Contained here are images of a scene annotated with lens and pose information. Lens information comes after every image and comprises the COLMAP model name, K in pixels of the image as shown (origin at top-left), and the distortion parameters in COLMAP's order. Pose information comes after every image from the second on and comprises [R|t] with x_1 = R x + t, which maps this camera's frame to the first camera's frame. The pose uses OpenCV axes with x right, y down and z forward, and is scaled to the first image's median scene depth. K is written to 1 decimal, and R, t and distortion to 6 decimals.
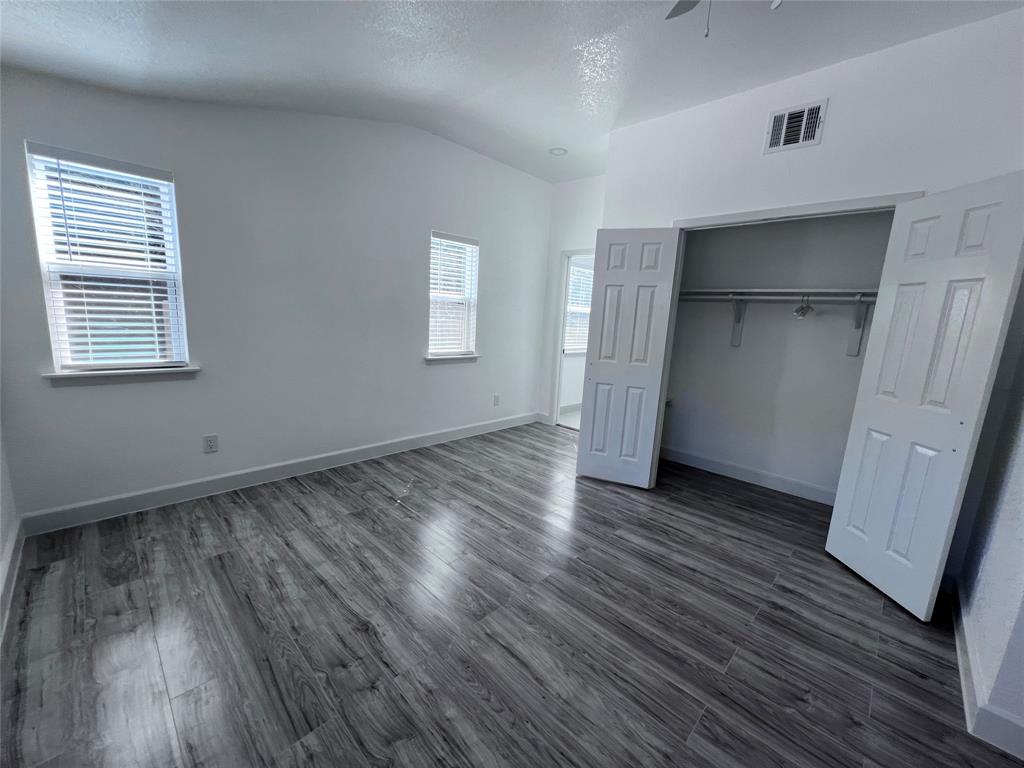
lens RADIAL K [[410.6, 0, 510.8], [0, 410.6, 387.1], [0, 0, 1]] dist [0.000037, 0.000274]
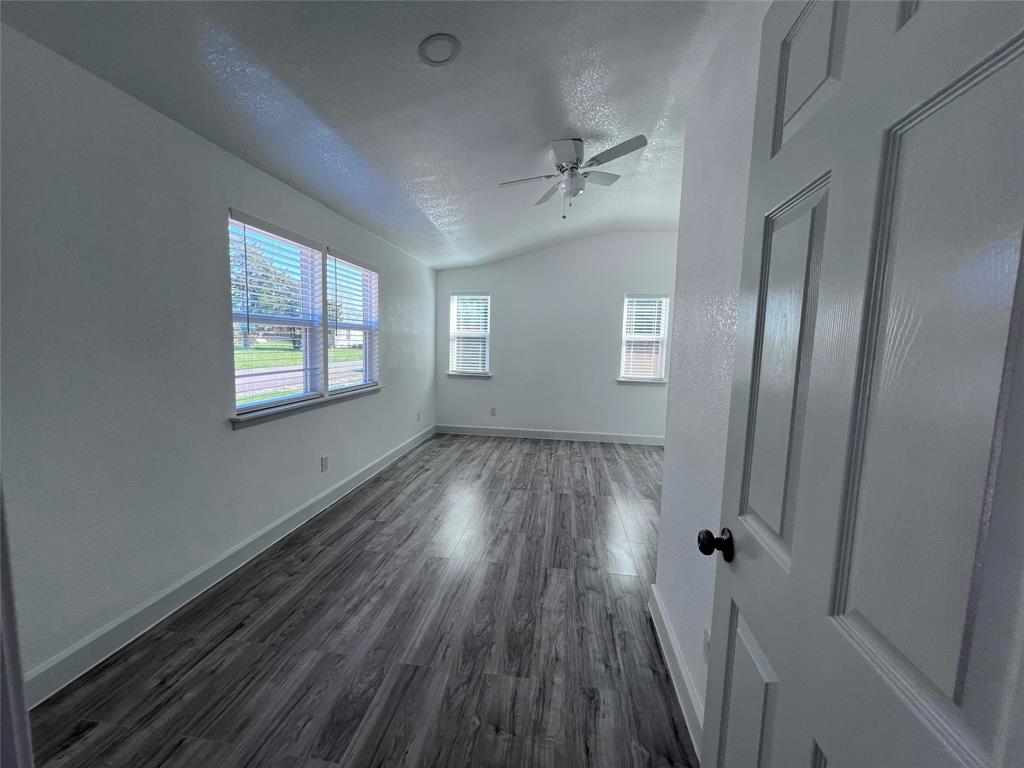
lens RADIAL K [[410.6, 0, 510.8], [0, 410.6, 387.1], [0, 0, 1]] dist [0.000037, 0.000274]
pose [[0.595951, 0.046825, -0.801655, 1.260289], [-0.135202, 0.989898, -0.042689, 0.113902], [0.791557, 0.133826, 0.596261, -0.266055]]
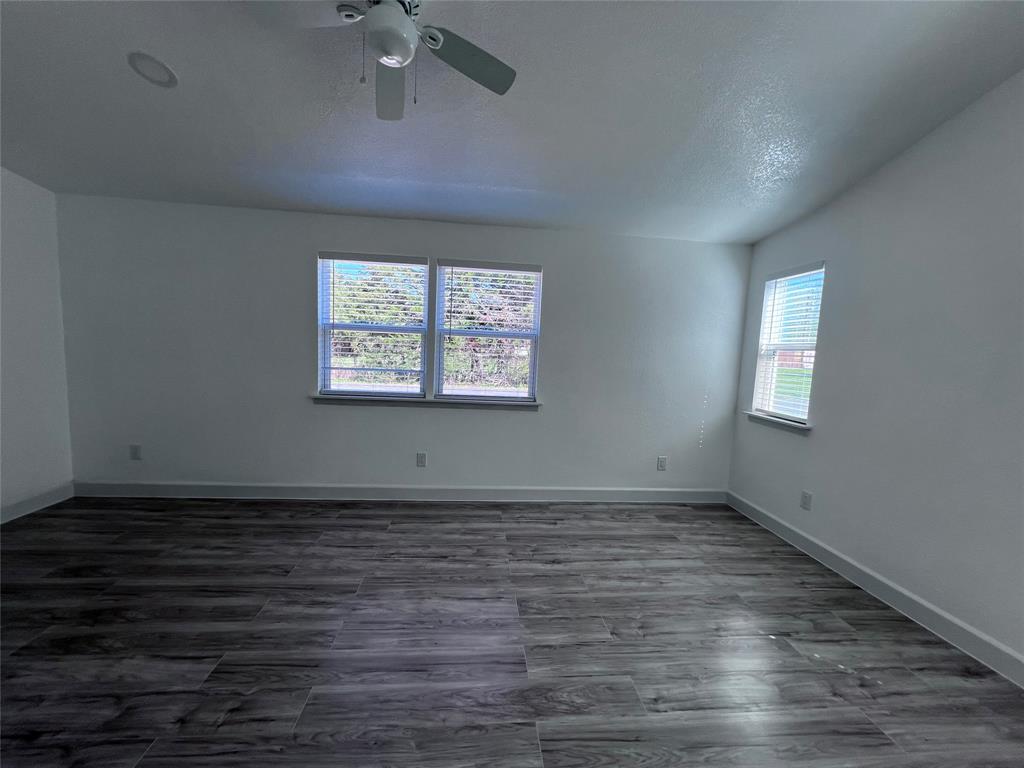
lens RADIAL K [[410.6, 0, 510.8], [0, 410.6, 387.1], [0, 0, 1]] dist [0.000037, 0.000274]
pose [[-0.650790, -0.013489, -0.759138, 0.692501], [-0.212743, 0.963030, 0.165267, -0.188489], [0.728843, 0.269056, -0.629600, 1.267499]]
